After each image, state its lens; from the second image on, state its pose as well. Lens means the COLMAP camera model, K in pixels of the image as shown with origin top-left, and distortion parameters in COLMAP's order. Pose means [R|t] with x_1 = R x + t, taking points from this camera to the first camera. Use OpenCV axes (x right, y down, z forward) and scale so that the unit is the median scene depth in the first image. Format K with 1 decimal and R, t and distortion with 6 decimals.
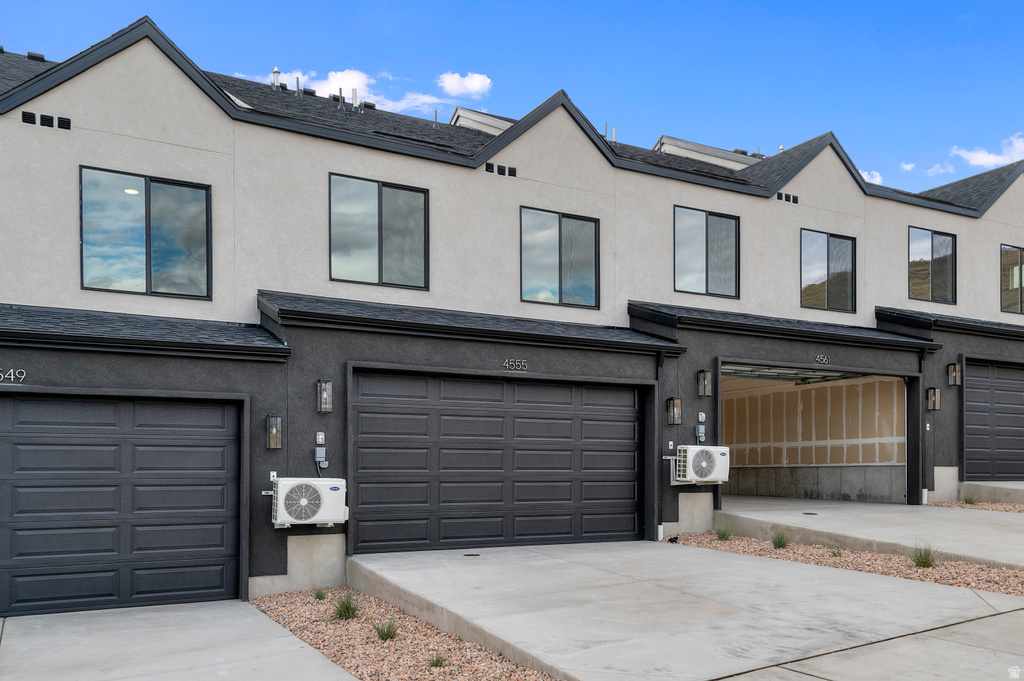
lens RADIAL K [[913.1, 0, 512.7], [0, 913.1, 345.4], [0, 0, 1]] dist [0.048803, -0.014001]
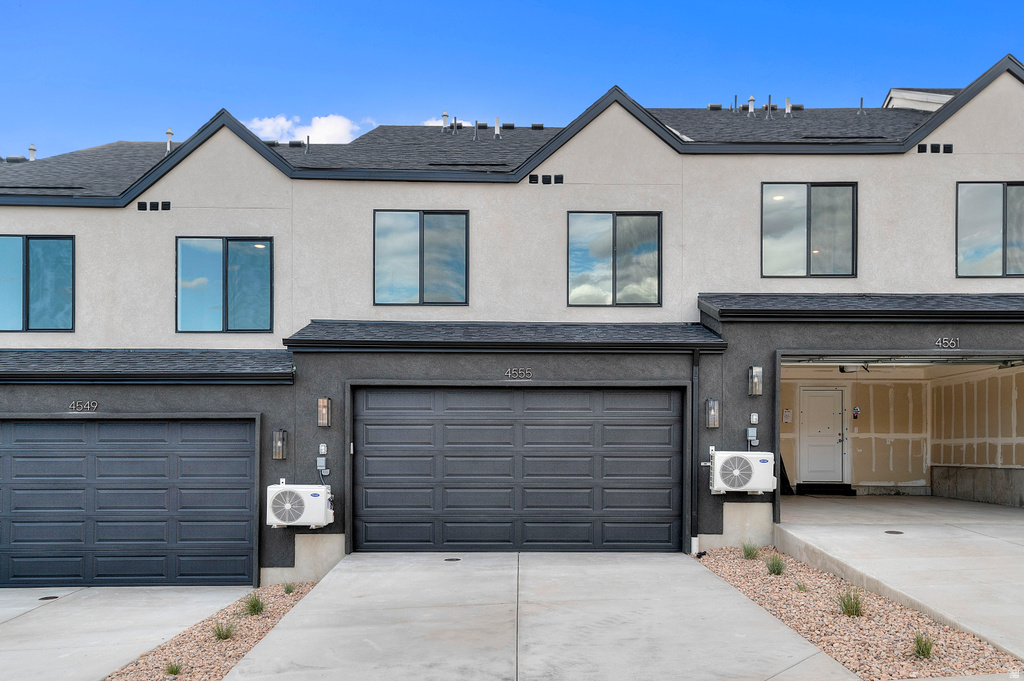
lens RADIAL K [[777.0, 0, 513.5], [0, 777.0, 365.0], [0, 0, 1]] dist [0.035760, 0.002892]
pose [[0.867447, -0.050115, -0.494999, 0.402147], [0.067112, 0.997607, 0.016608, -0.002600], [0.492982, -0.047627, 0.868735, 0.235528]]
